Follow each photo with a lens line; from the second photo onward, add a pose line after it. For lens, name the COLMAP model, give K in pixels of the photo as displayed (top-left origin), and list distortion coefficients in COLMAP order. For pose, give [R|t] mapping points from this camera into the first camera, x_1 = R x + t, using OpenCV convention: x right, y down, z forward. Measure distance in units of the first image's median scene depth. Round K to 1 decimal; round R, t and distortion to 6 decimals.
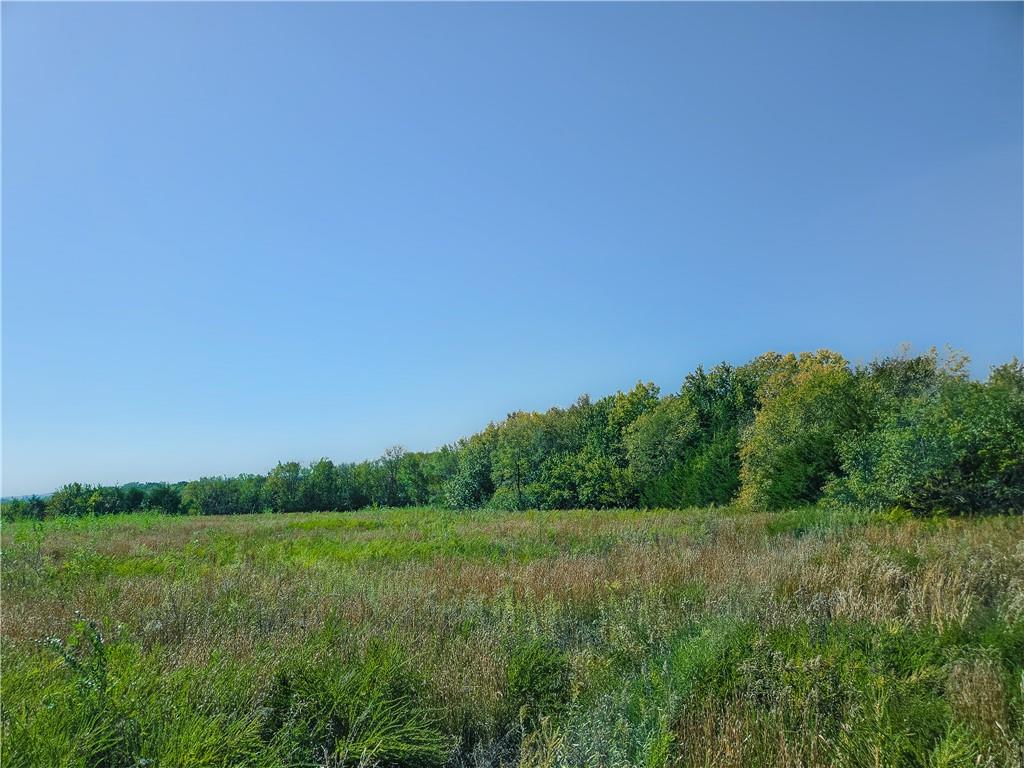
lens RADIAL K [[715.6, 0, 512.0], [0, 715.6, 384.0], [0, 0, 1]] dist [0.104409, -0.078809]
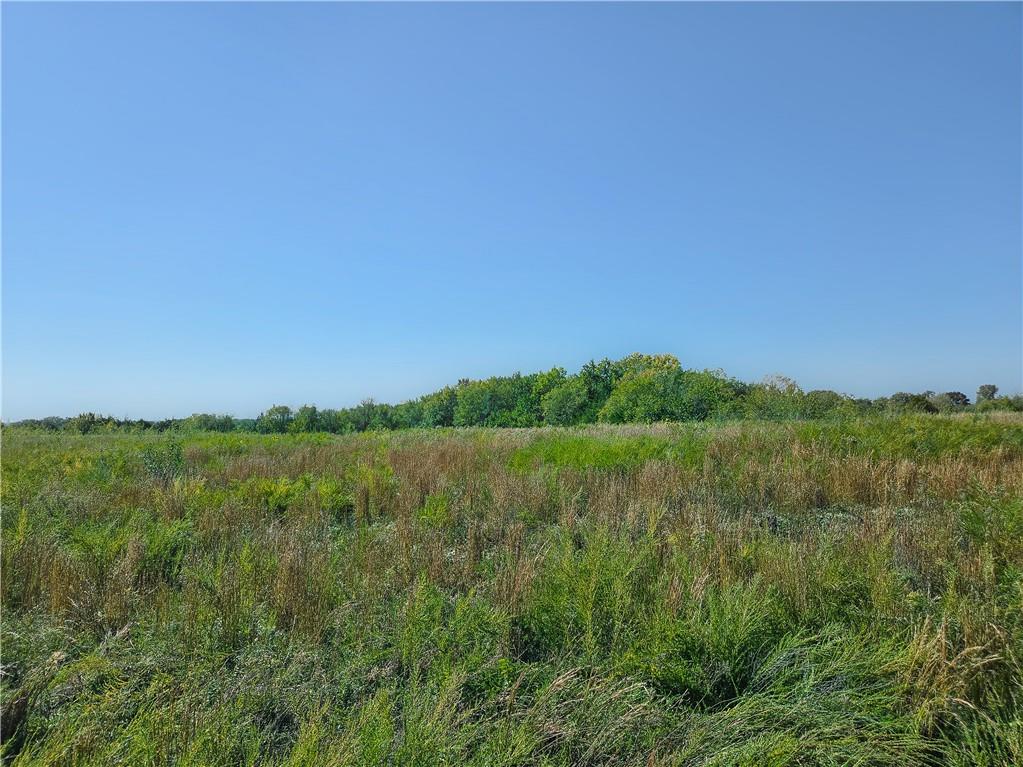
lens RADIAL K [[714.9, 0, 511.5], [0, 714.9, 383.5], [0, 0, 1]] dist [0.104409, -0.078809]
pose [[0.991783, 0.056170, 0.114942, -0.088702], [-0.062806, 0.996512, 0.054941, -0.046046], [-0.111455, -0.061708, 0.991852, -0.520618]]
